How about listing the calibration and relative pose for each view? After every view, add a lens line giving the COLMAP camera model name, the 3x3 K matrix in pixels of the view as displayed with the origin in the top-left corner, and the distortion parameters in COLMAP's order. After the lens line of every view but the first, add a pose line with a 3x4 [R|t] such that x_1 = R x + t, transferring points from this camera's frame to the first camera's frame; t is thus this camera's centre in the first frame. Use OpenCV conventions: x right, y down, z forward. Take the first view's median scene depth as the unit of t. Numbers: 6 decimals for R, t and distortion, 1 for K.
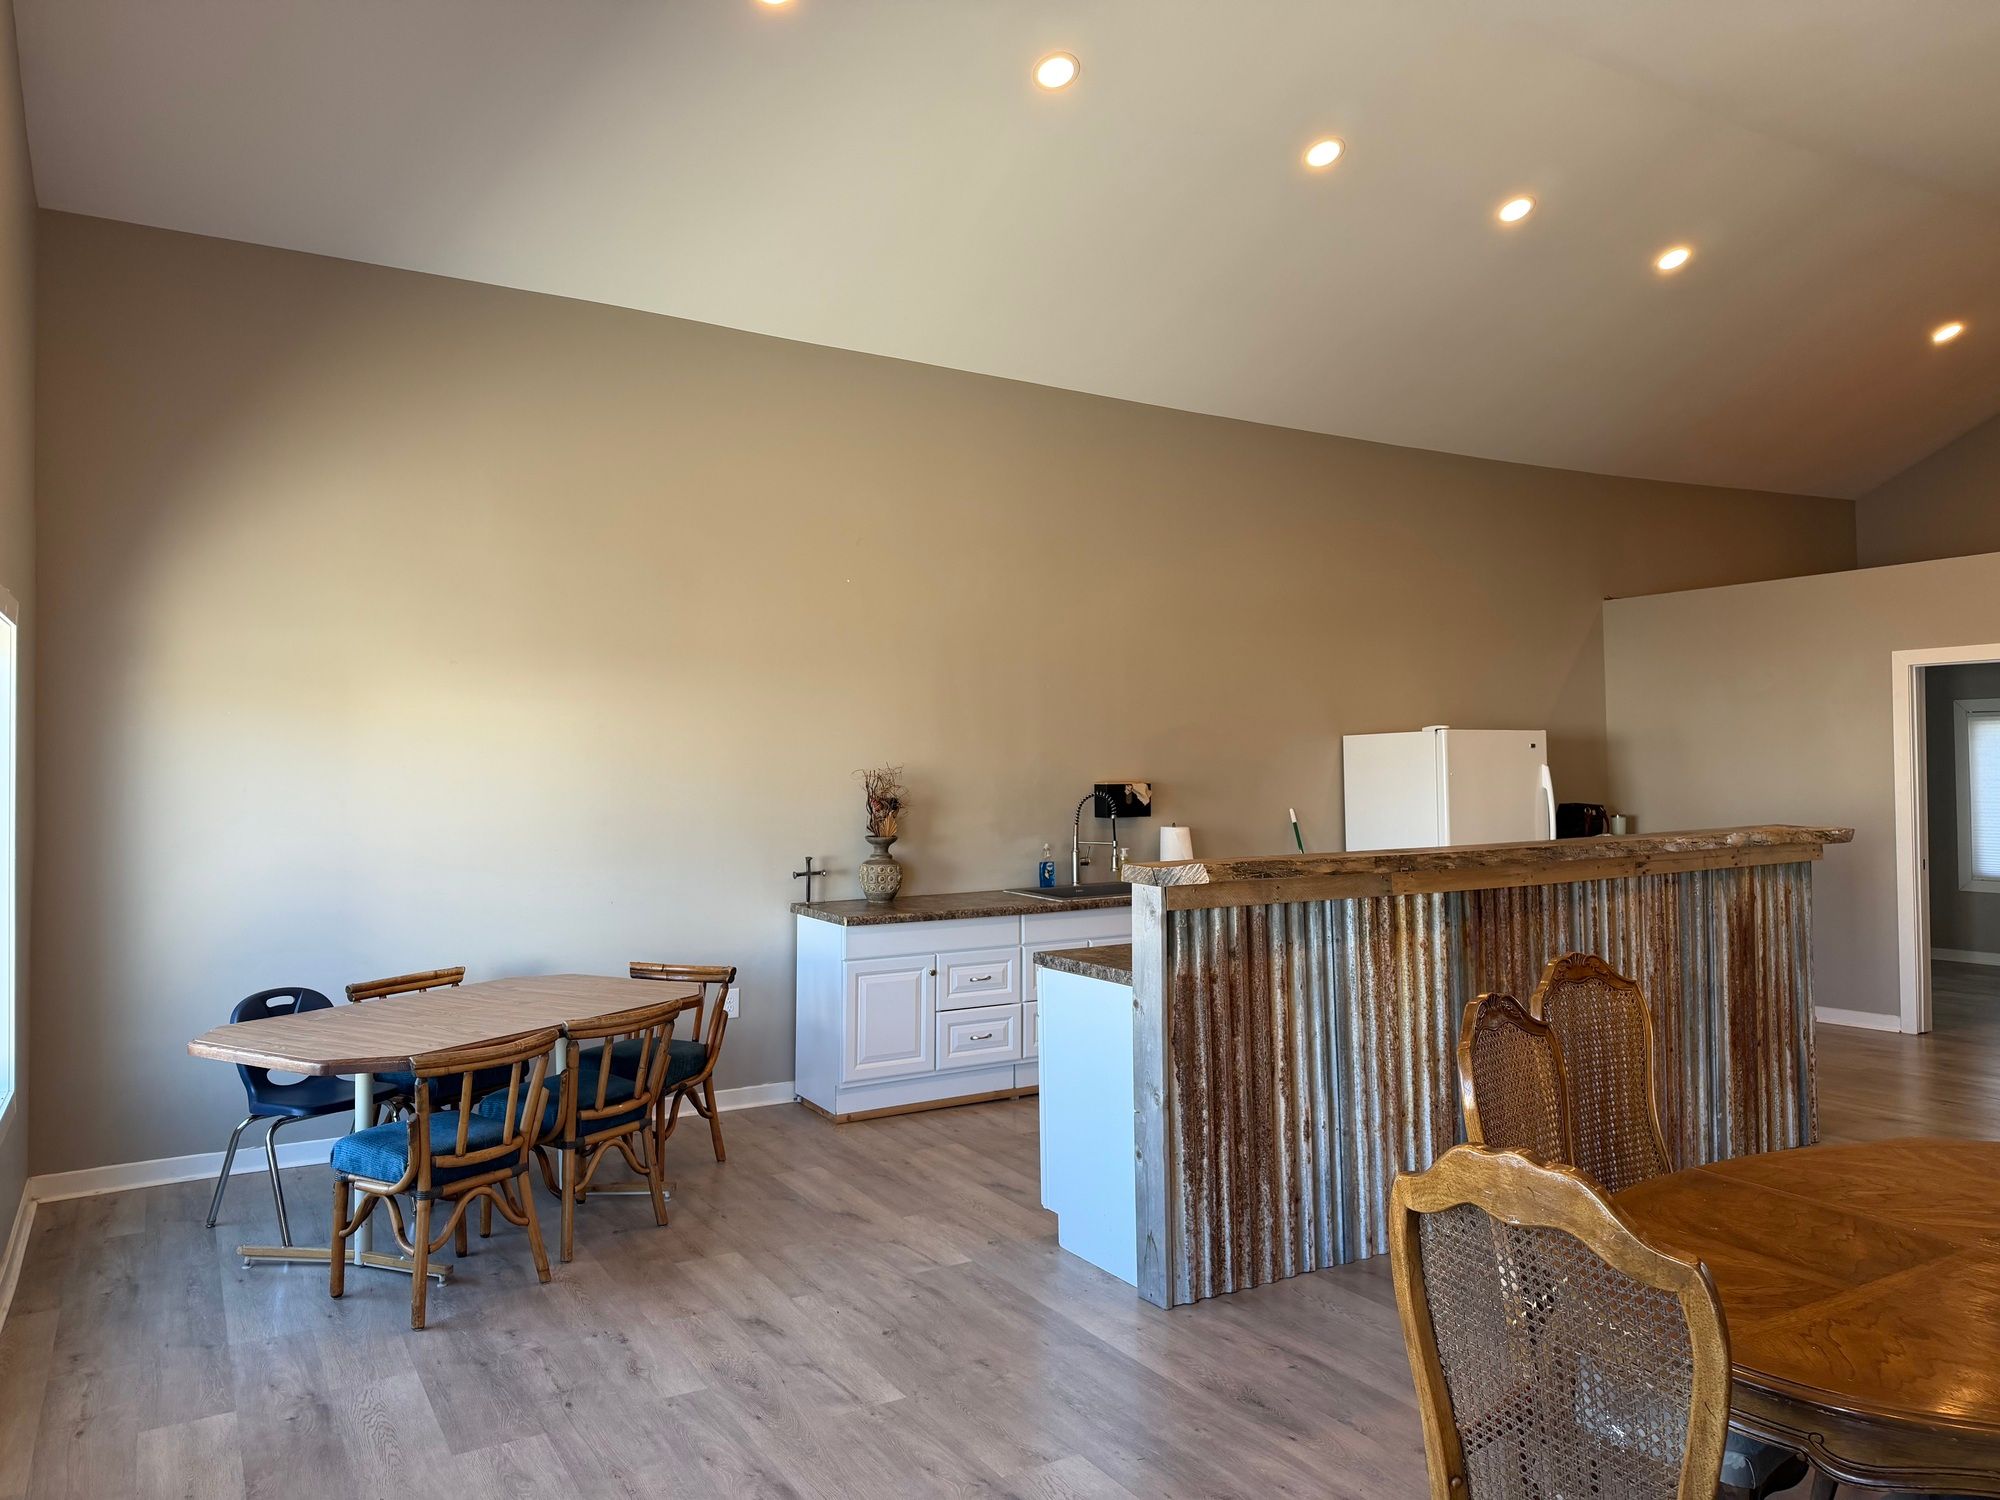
lens RADIAL K [[1381.2, 0, 1003.0], [0, 1381.2, 737.9], [0, 0, 1]] dist [0.159689, -0.307071]
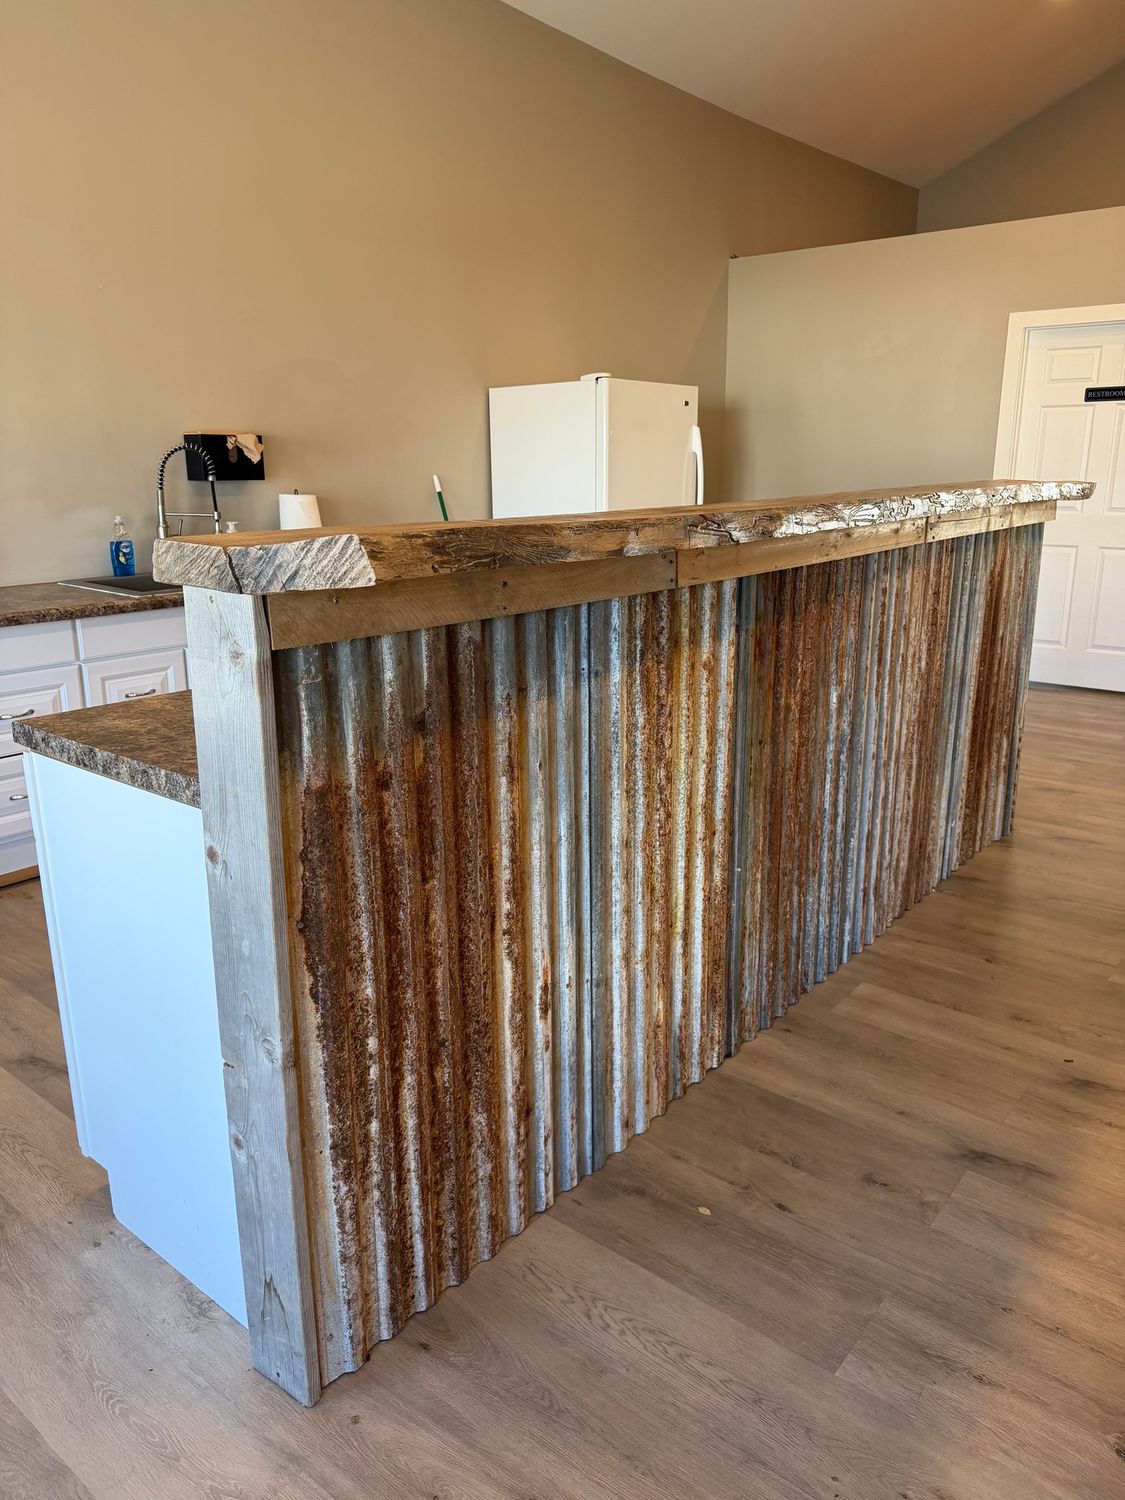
lens RADIAL K [[1046.8, 0, 558.3], [0, 1046.8, 744.0], [0, 0, 1]] dist [0.117628, -0.204001]
pose [[0.938085, -0.080592, 0.336899, 0.082034], [-0.015142, 0.962090, 0.272311, 0.058244], [-0.346073, -0.260553, 0.901302, 0.617816]]
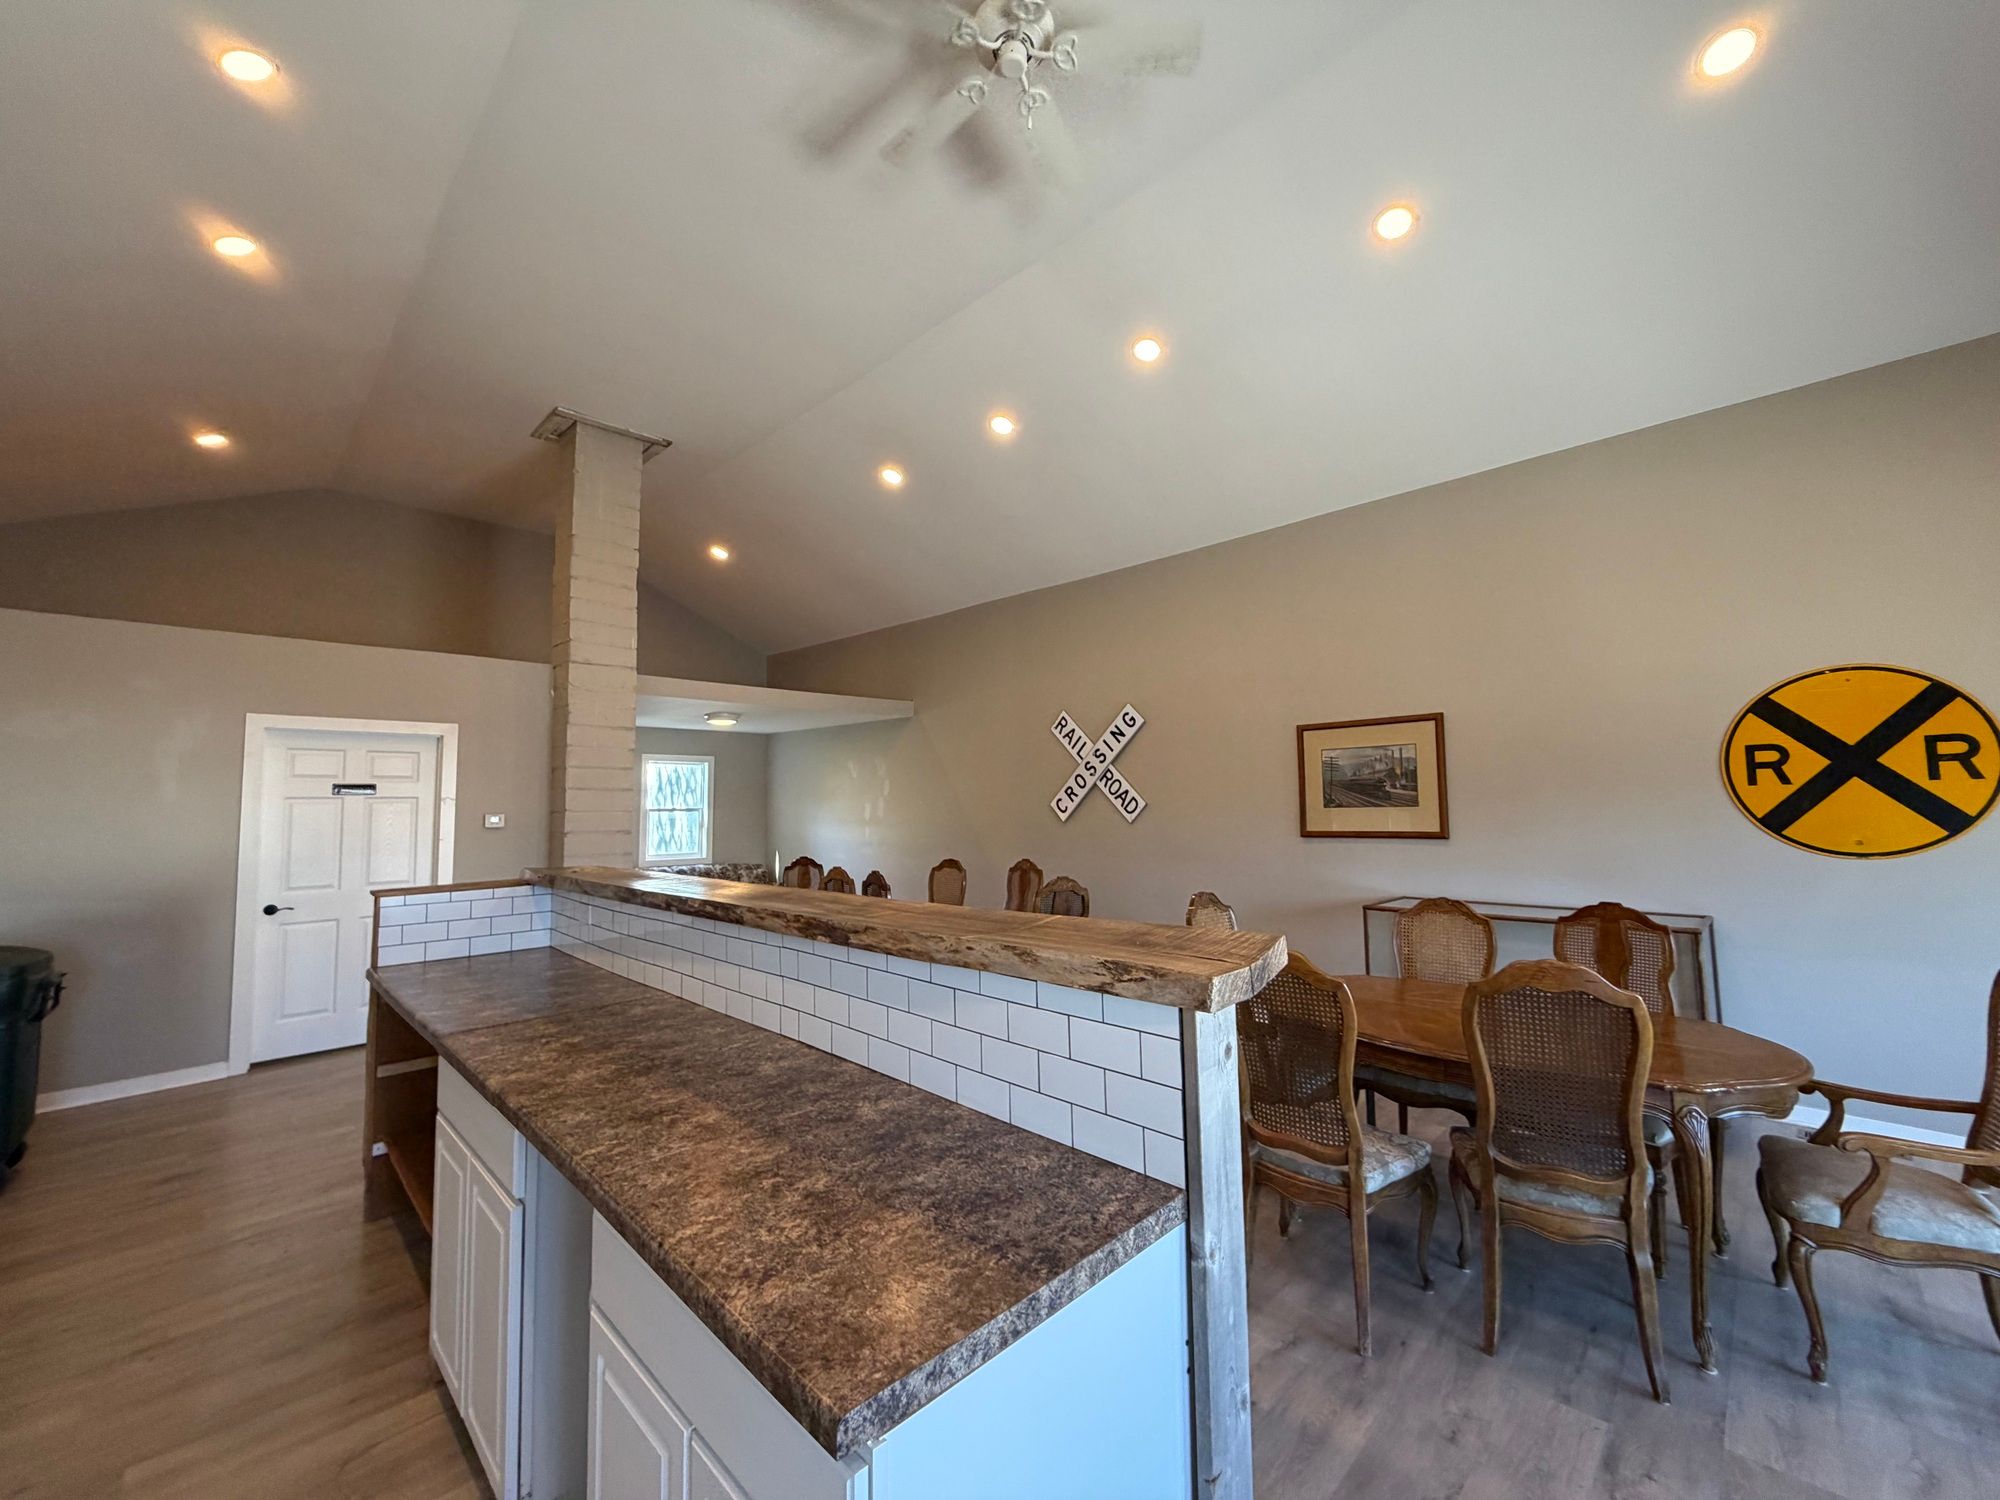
lens RADIAL K [[795.1, 0, 994.5], [0, 795.1, 751.7], [0, 0, 1]] dist [-0.000419, 0.000155]
pose [[-0.252211, 0.081837, 0.964206, -0.166762], [-0.001701, 0.996378, -0.085013, 0.031926], [-0.967671, -0.023082, -0.251158, 1.074799]]
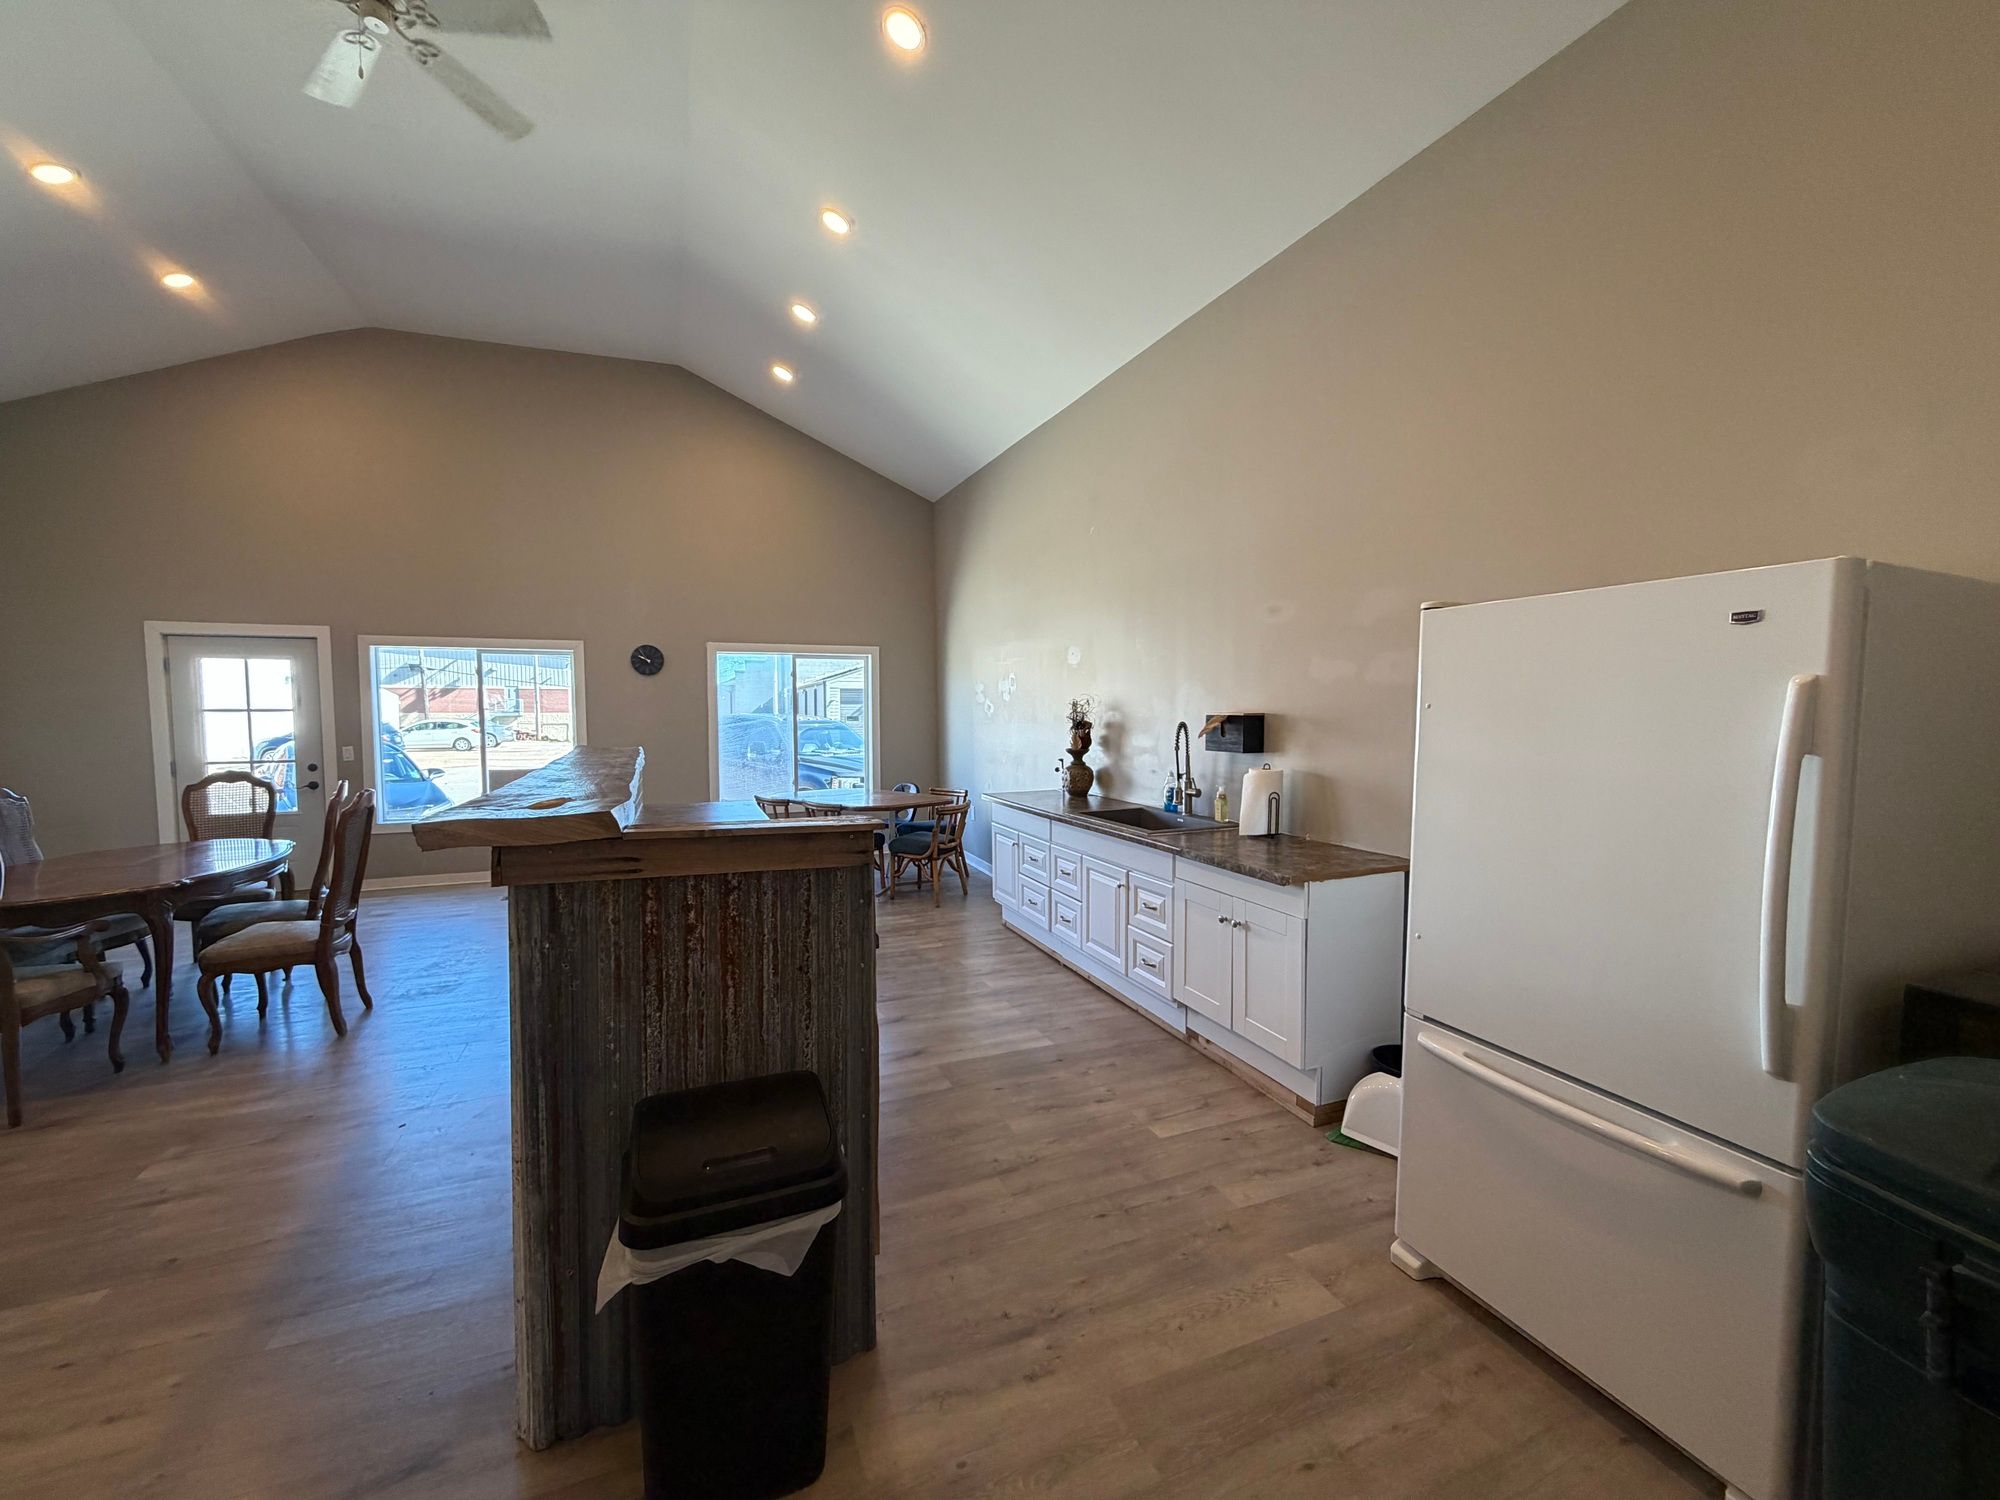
lens RADIAL K [[795.6, 0, 994.9], [0, 795.6, 751.5], [0, 0, 1]] dist [-0.000826, -0.000262]
pose [[-0.145247, 0.061405, -0.987488, 1.043225], [0.020430, 0.998046, 0.059056, 0.039828], [0.989184, -0.011596, -0.146218, 1.544574]]
